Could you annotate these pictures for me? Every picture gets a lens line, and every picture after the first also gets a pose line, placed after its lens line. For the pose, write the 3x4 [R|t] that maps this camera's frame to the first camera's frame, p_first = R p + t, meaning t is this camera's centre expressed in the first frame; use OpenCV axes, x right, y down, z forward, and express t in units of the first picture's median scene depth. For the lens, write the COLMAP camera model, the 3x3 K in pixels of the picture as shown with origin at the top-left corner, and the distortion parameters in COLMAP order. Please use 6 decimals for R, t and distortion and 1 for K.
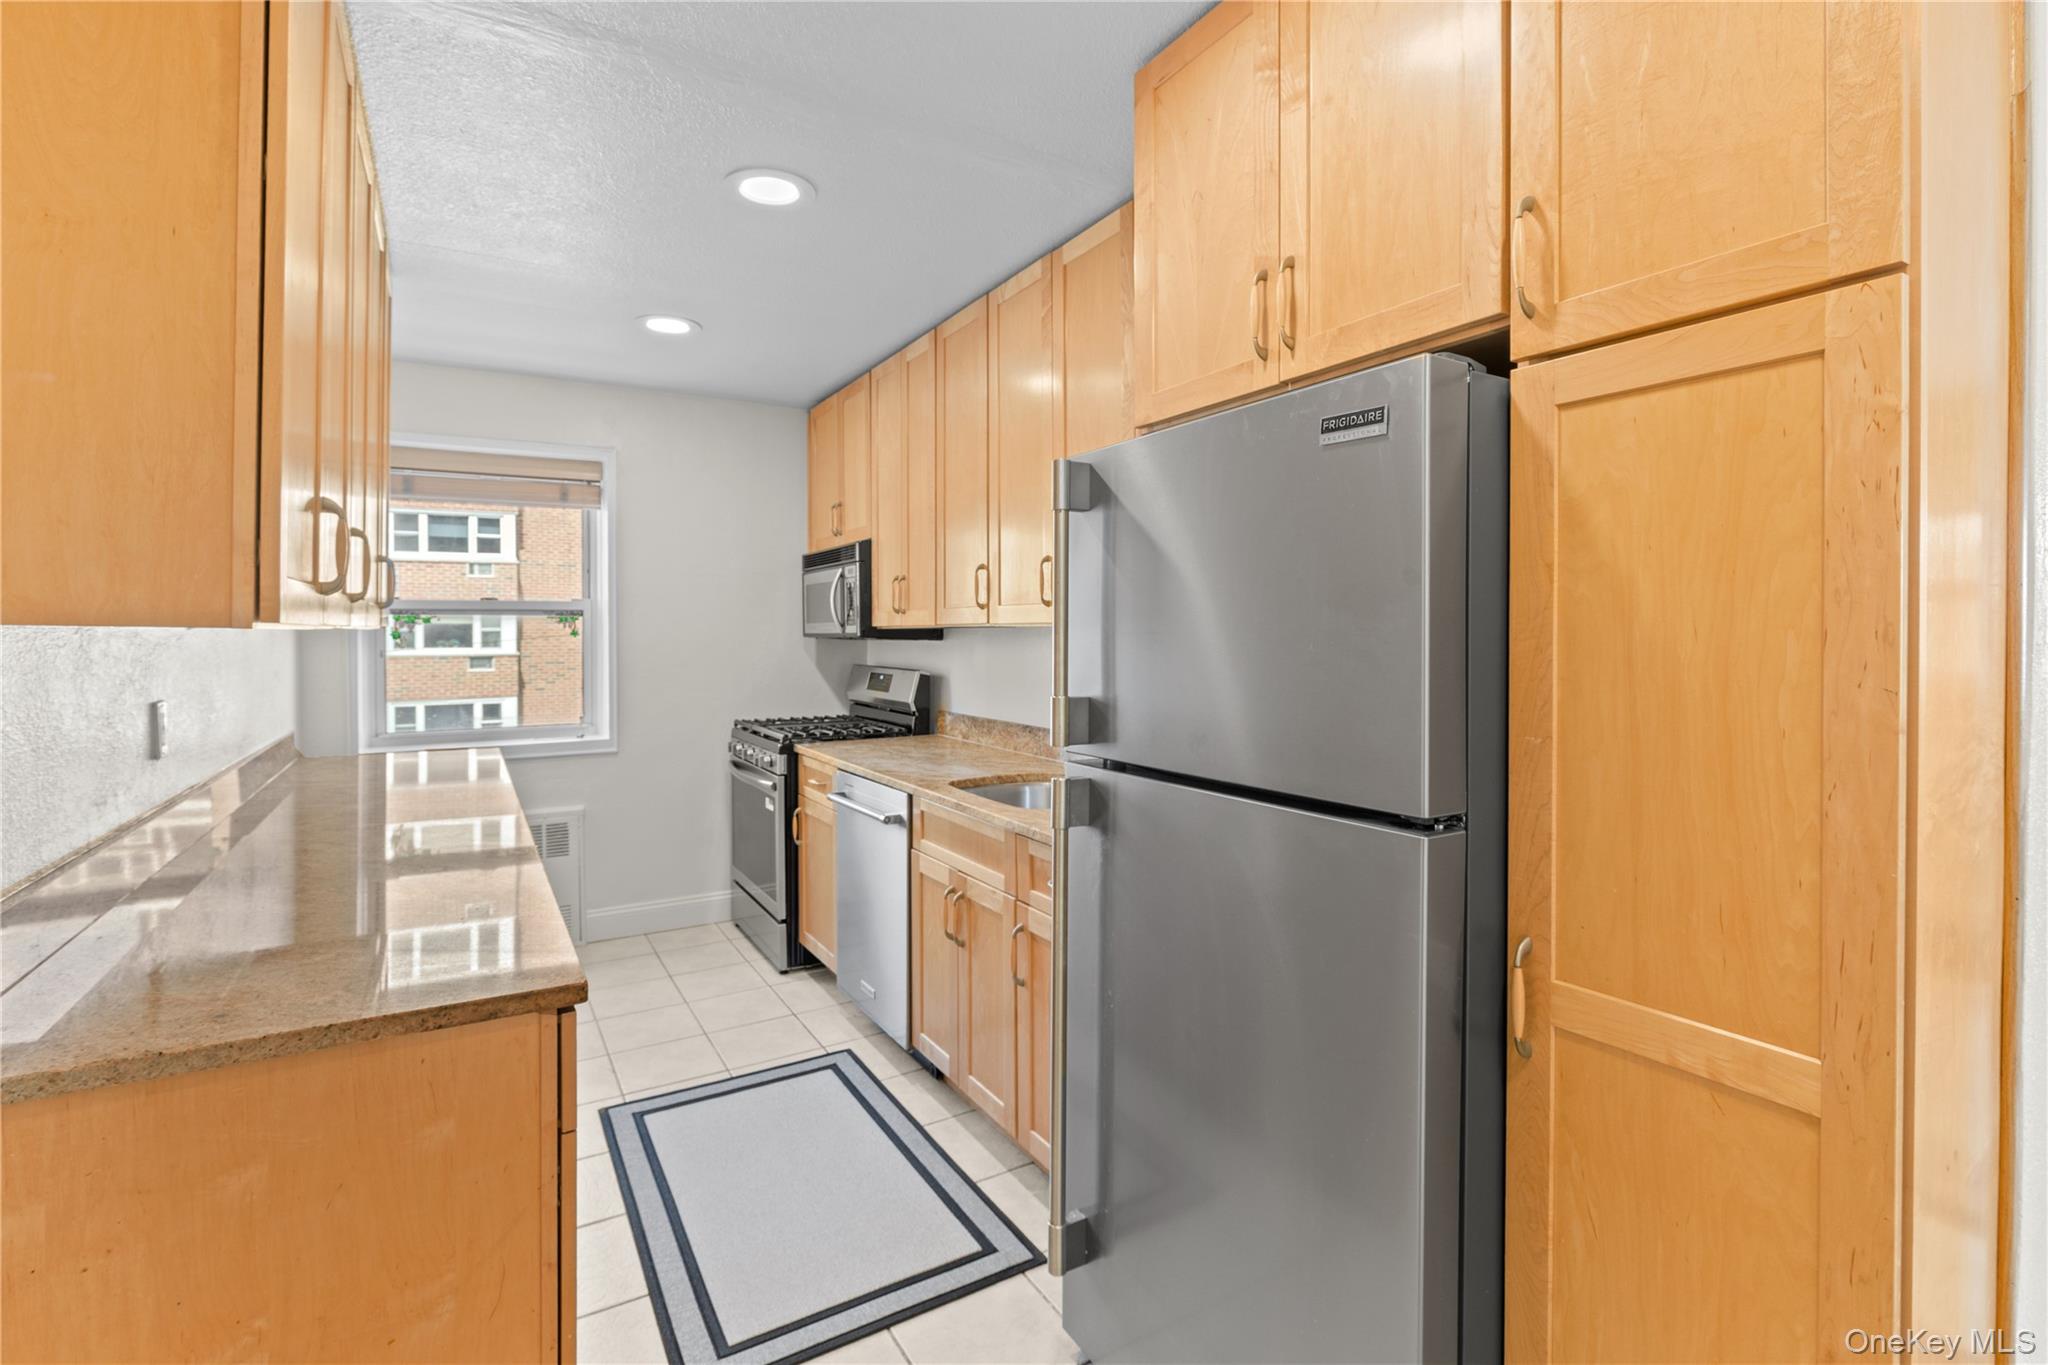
lens RADIAL K [[932.6, 0, 1024.7], [0, 932.6, 639.9], [0, 0, 1]] dist [0.006355, -0.000520]
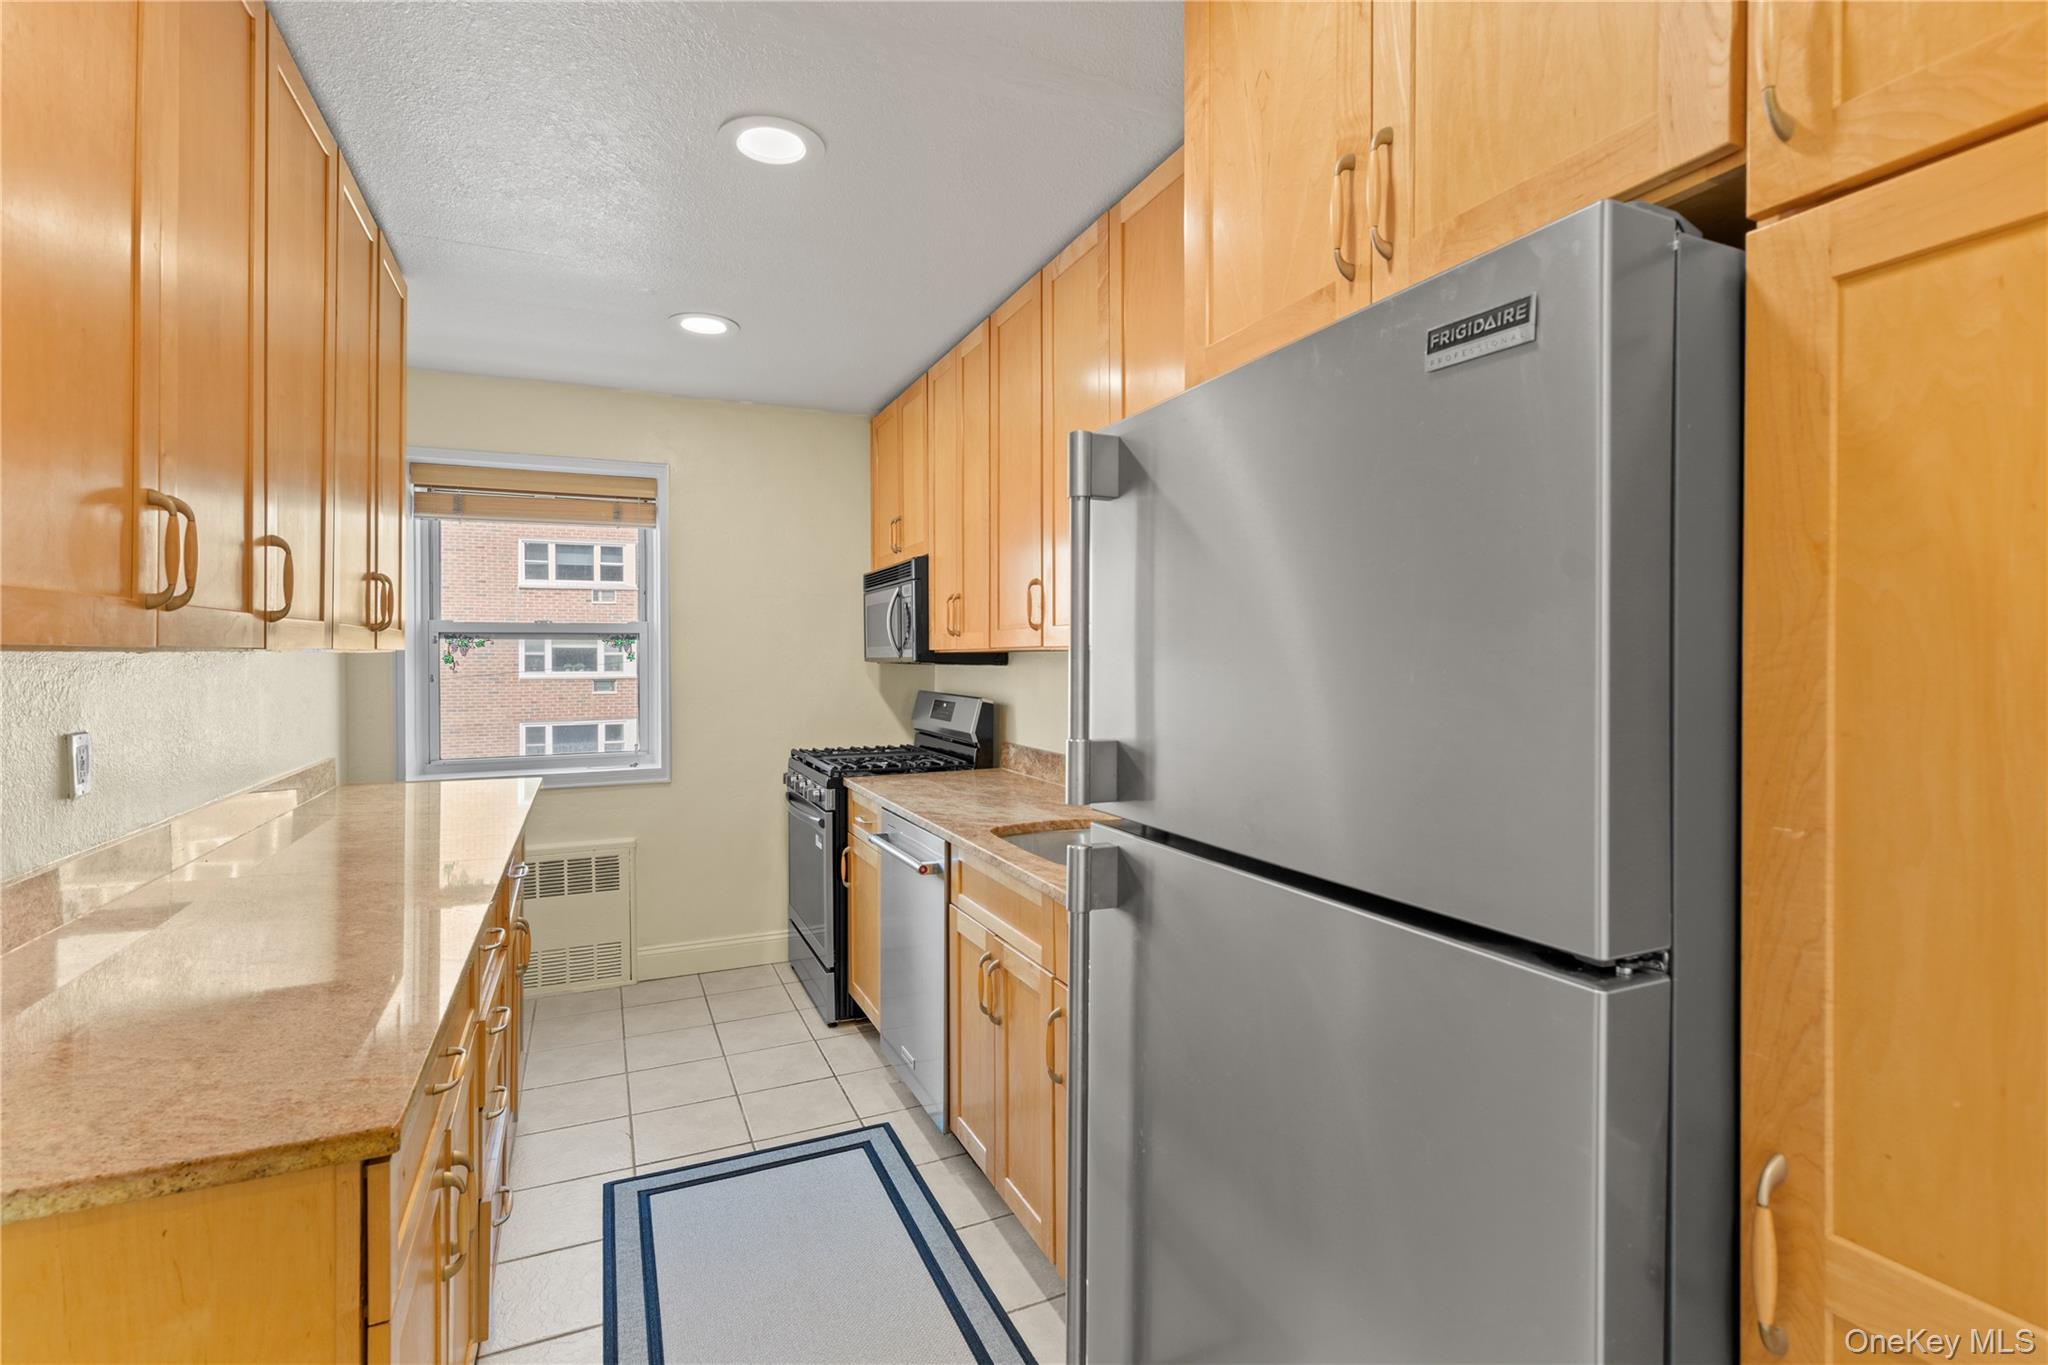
lens RADIAL K [[932.6, 0, 1023.0], [0, 932.6, 663.2], [0, 0, 1]] dist [0.006355, -0.000520]
pose [[0.993124, 0.000779, -0.117063, 0.081734], [-0.000892, 0.999999, -0.000914, -0.001821], [0.117062, 0.001012, 0.993124, 0.229056]]
